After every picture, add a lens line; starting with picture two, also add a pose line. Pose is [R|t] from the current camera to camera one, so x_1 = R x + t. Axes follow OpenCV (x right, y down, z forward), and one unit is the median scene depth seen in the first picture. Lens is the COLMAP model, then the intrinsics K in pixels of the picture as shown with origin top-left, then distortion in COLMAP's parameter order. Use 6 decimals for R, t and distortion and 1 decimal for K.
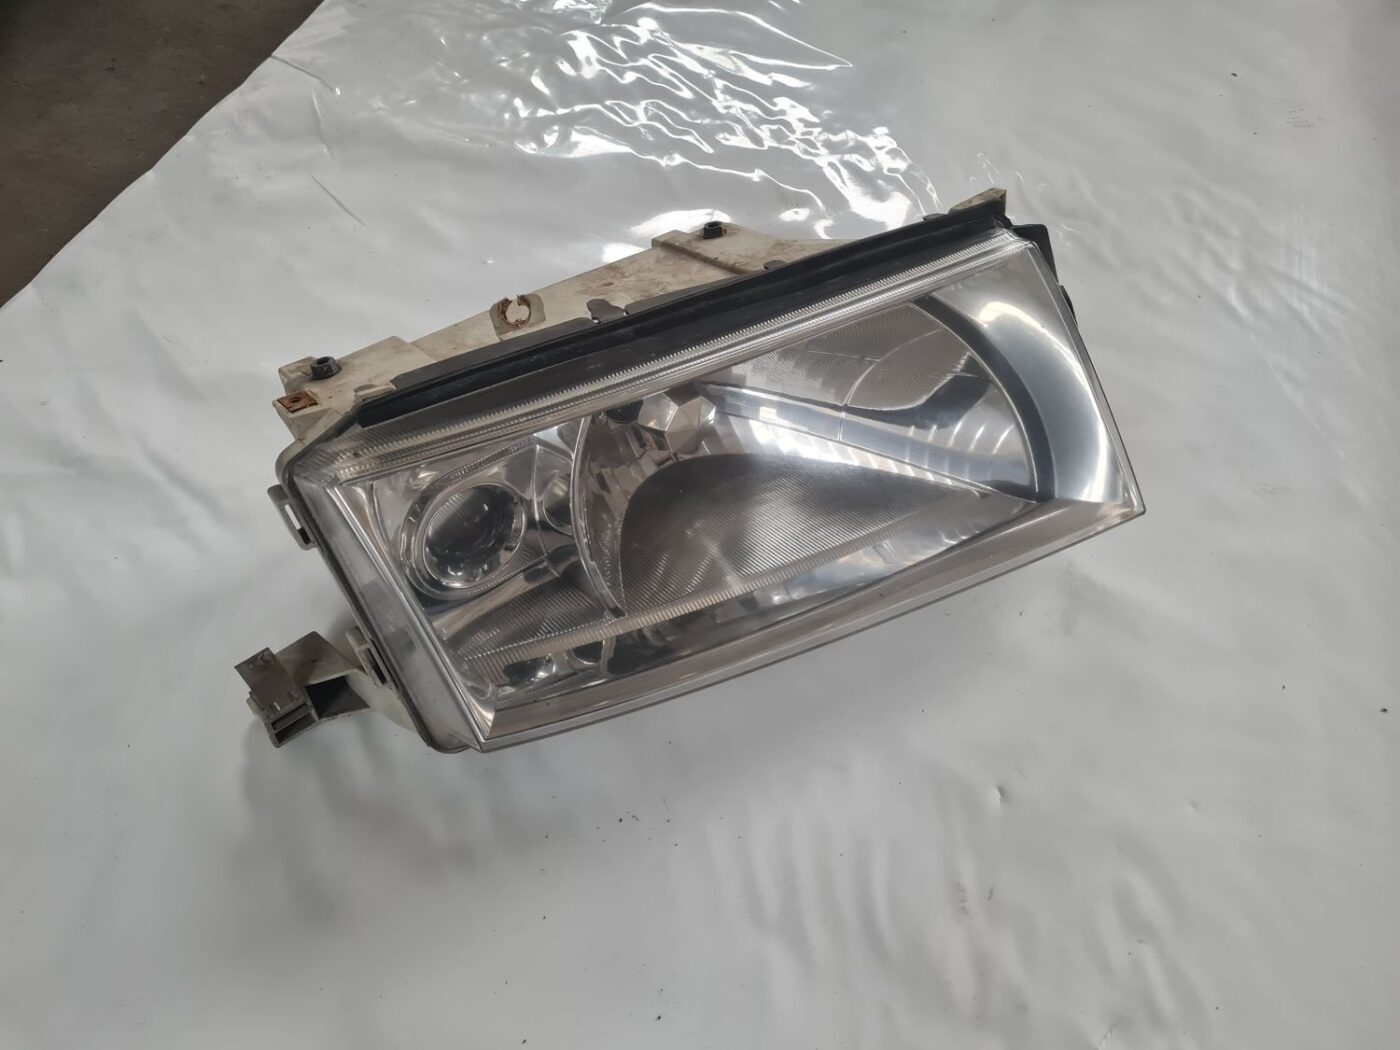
lens RADIAL K [[1154.0, 0, 700.0], [0, 1154.0, 525.0], [0, 0, 1]] dist [0.001975, 0.003038]
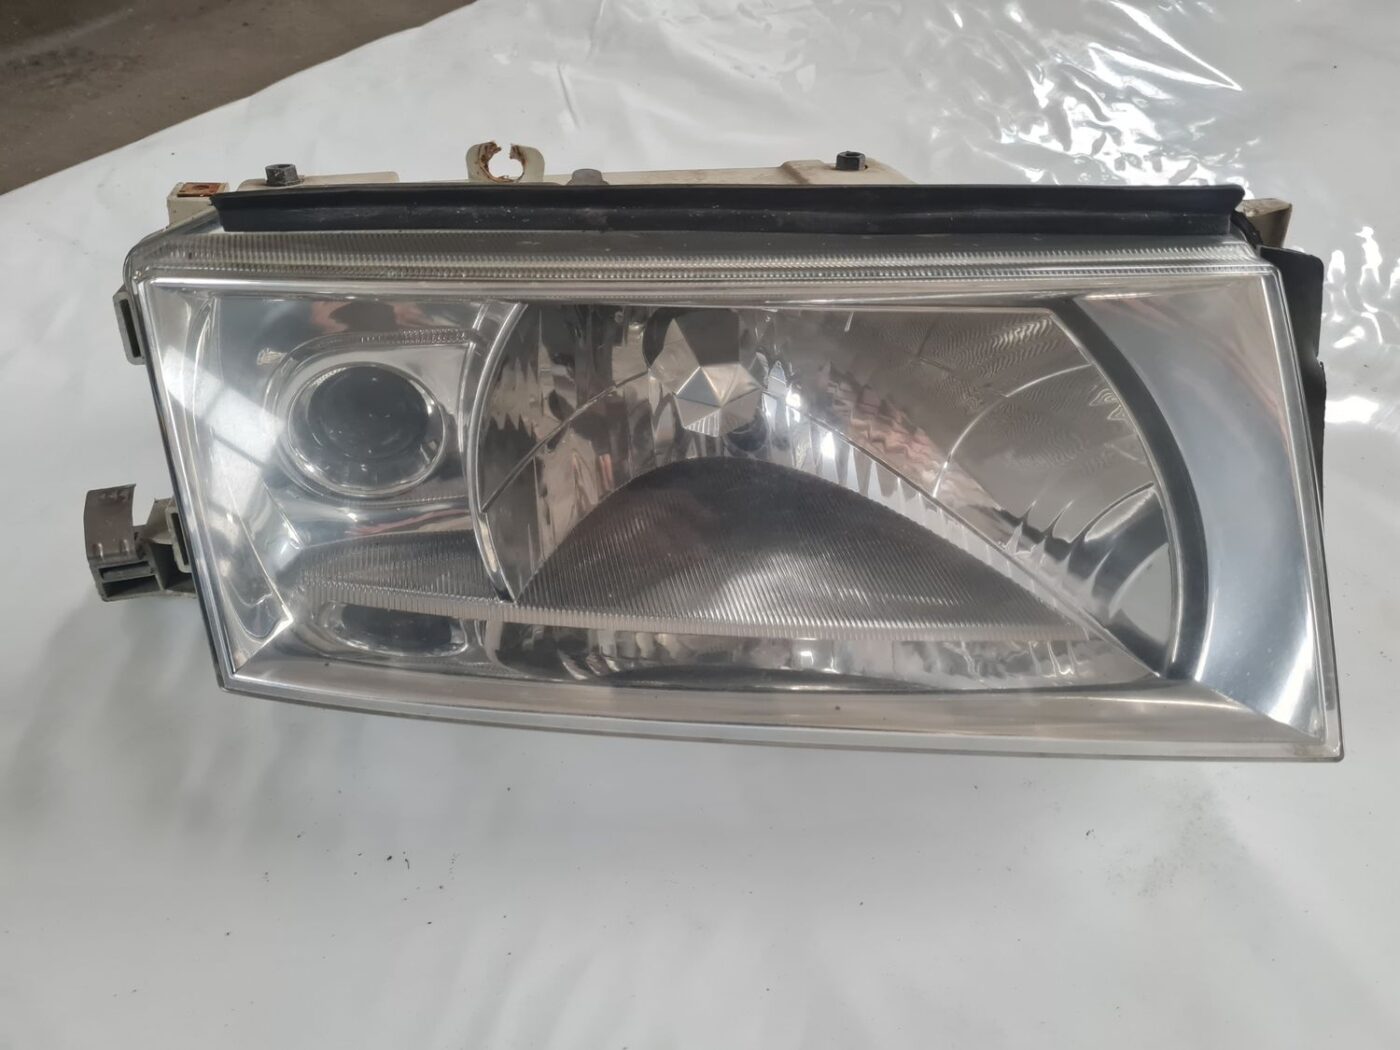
lens RADIAL K [[1137.7, 0, 700.0], [0, 1137.7, 525.0], [0, 0, 1]] dist [0.008434, 0.002927]
pose [[0.884915, 0.332953, -0.325680, 0.259069], [-0.349569, 0.936877, 0.007973, -0.014849], [0.307777, 0.106792, 0.945446, 0.344432]]
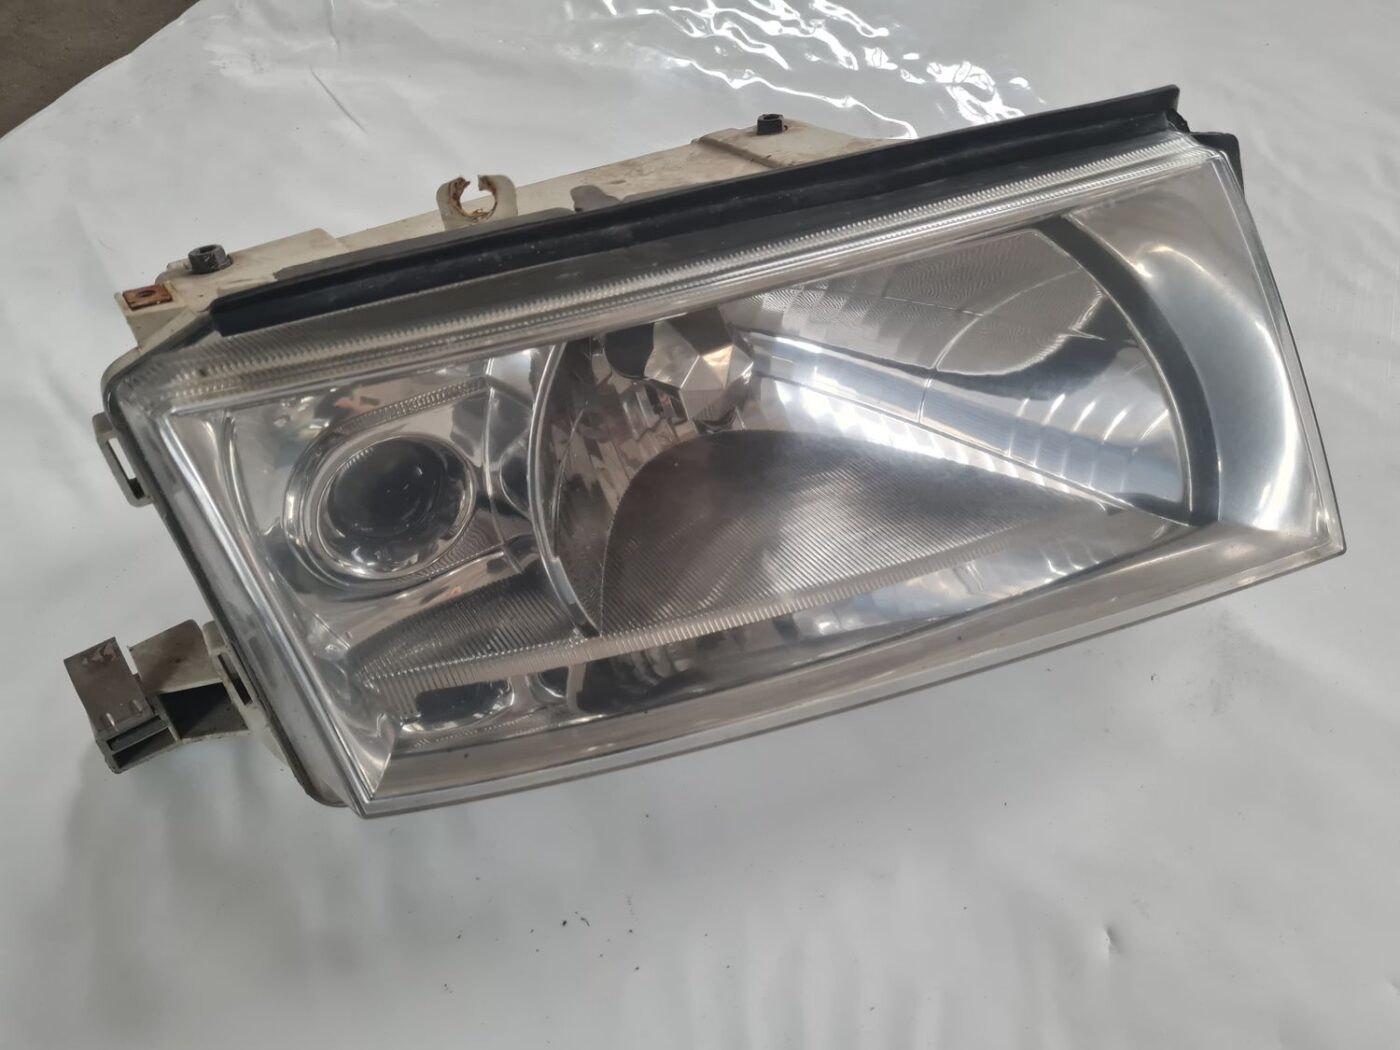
lens RADIAL K [[1154.0, 0, 700.0], [0, 1154.0, 525.0], [0, 0, 1]] dist [0.001975, 0.003038]
pose [[0.994512, 0.080849, -0.066406, 0.039962], [-0.081060, 0.996709, -0.000478, 0.004784], [0.066149, 0.005858, 0.997793, 0.284280]]
